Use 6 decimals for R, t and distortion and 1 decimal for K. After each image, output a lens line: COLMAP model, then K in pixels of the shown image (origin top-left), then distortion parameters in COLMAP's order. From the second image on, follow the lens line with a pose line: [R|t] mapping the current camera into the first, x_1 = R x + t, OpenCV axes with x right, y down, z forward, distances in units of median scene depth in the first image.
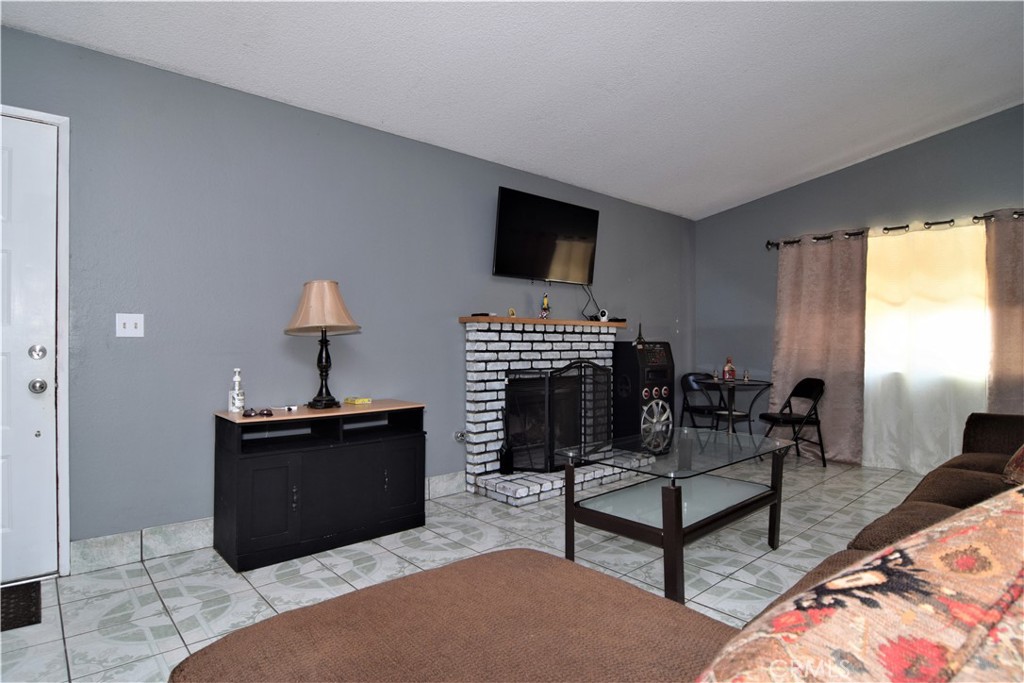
lens RADIAL K [[547.8, 0, 512.0], [0, 547.8, 341.5], [0, 0, 1]] dist [-0.015680, -0.001621]
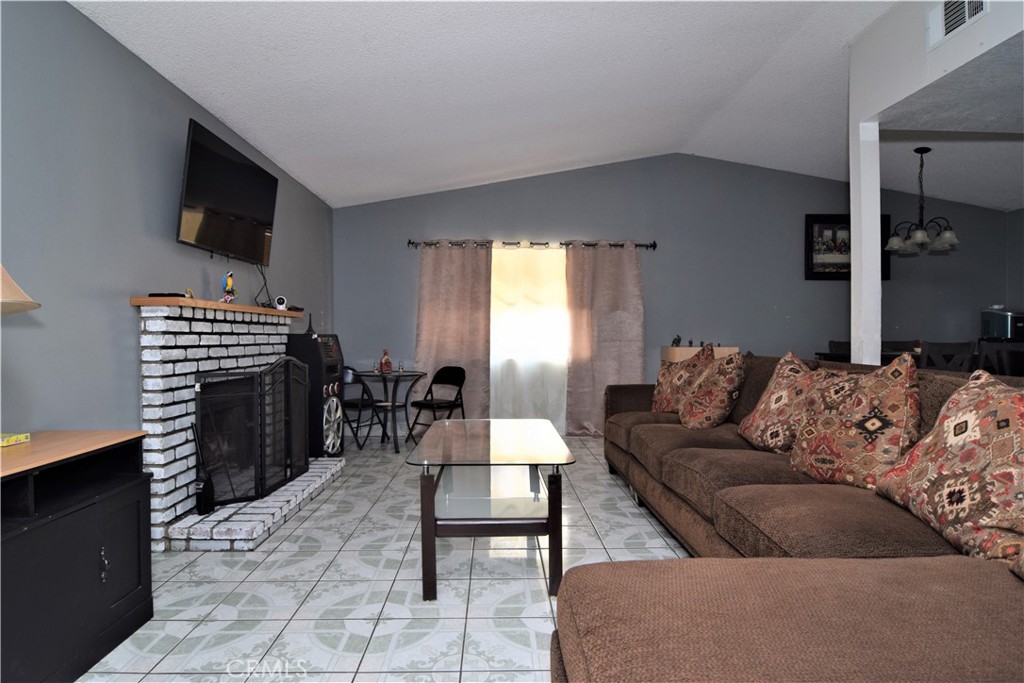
lens RADIAL K [[547.8, 0, 512.0], [0, 547.8, 341.5], [0, 0, 1]] dist [-0.015680, -0.001621]
pose [[0.647308, -0.009124, 0.762174, -0.287338], [-0.000400, 0.999924, 0.012310, 0.001535], [-0.762228, -0.008273, 0.647256, 0.203910]]
